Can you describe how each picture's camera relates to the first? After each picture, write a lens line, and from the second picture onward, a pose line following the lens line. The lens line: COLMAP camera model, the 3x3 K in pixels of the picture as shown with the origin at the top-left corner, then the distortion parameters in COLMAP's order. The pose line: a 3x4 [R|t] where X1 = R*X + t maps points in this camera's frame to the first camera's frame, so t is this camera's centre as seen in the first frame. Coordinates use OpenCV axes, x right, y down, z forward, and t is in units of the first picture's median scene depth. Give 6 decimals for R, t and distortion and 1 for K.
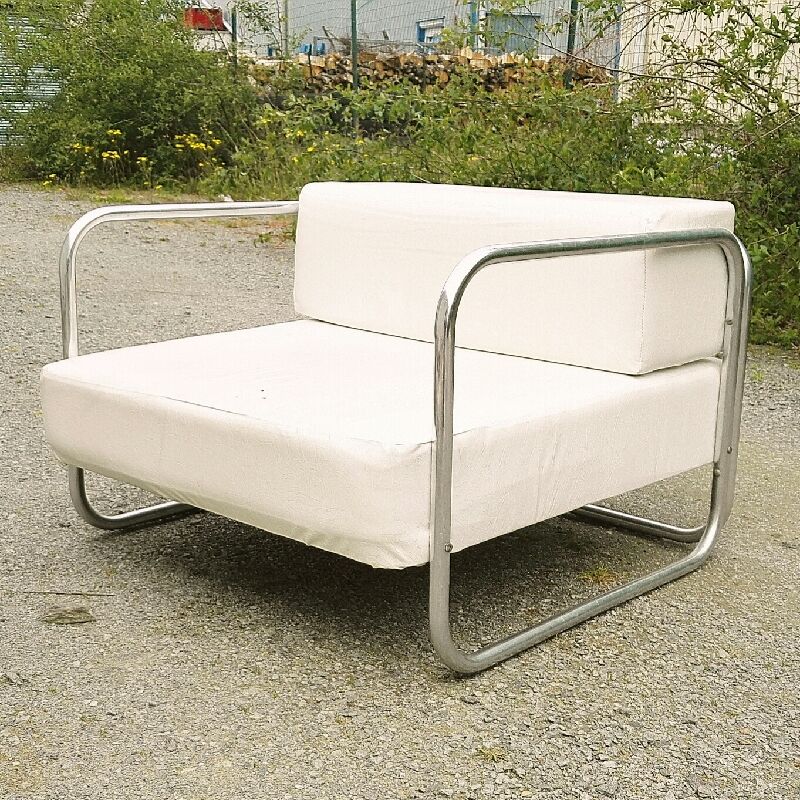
lens RADIAL K [[1218.5, 0, 404.3], [0, 1218.5, 407.4], [0, 0, 1]] dist [0.045648, 0.000000]
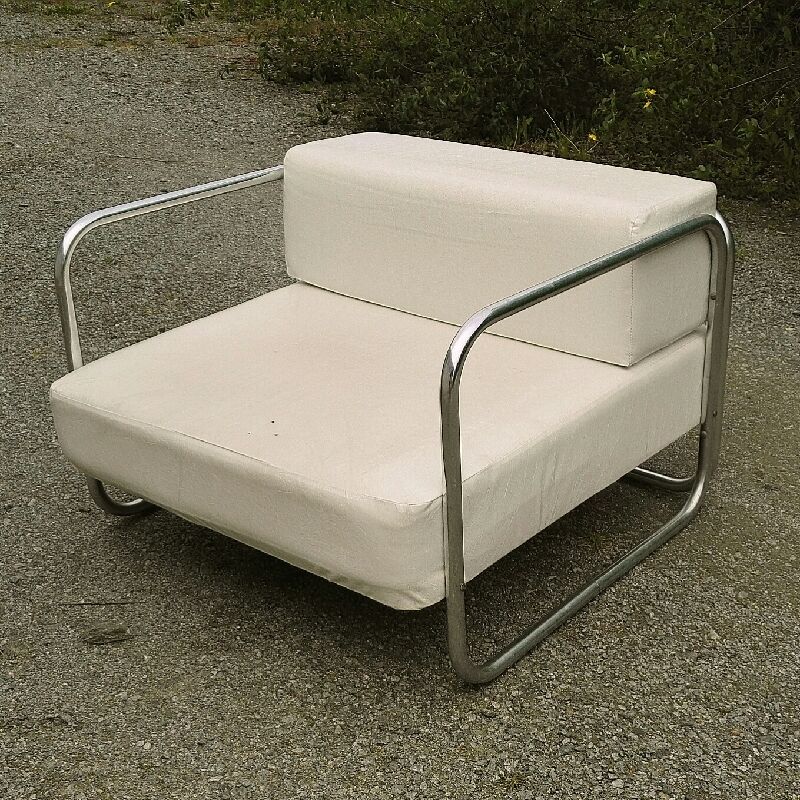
lens RADIAL K [[1218.5, 0, 449.3], [0, 1218.5, 413.1], [0, 0, 1]] dist [0.045648, 0.000000]
pose [[0.996933, -0.065069, 0.043470, -0.011021], [0.056230, 0.981994, 0.180347, -0.197974], [-0.054422, -0.177350, 0.982642, -0.030705]]
